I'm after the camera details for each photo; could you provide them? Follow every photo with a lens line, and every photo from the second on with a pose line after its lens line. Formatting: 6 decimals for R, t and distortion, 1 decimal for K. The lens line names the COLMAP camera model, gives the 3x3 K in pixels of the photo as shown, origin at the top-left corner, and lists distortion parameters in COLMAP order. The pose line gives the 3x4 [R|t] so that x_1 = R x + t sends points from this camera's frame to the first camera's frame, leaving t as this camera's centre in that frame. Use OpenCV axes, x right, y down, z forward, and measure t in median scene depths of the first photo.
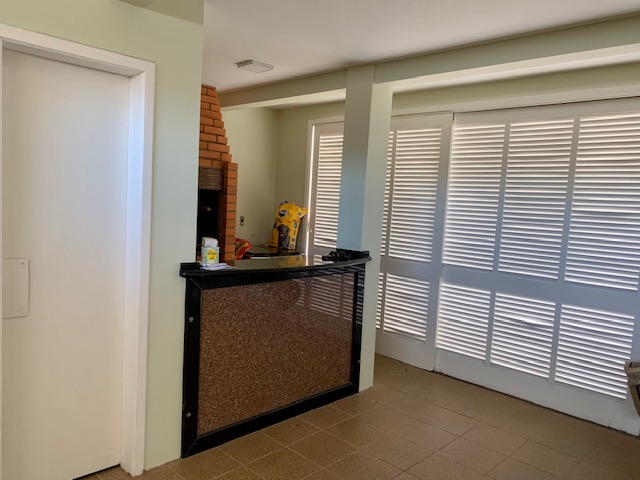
lens RADIAL K [[482.9, 0, 320.5], [0, 482.9, 241.6], [0, 0, 1]] dist [0.041355, -0.057607]
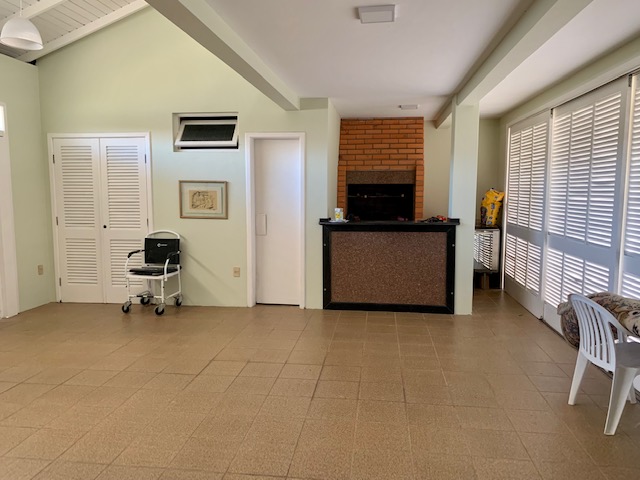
lens RADIAL K [[482.9, 0, 319.2], [0, 482.9, 241.7], [0, 0, 1]] dist [0.041355, -0.057607]
pose [[0.603878, 0.029631, -0.796526, 1.049385], [-0.032196, 0.999400, 0.012768, 0.087423], [0.796427, 0.017935, 0.604469, -0.237163]]
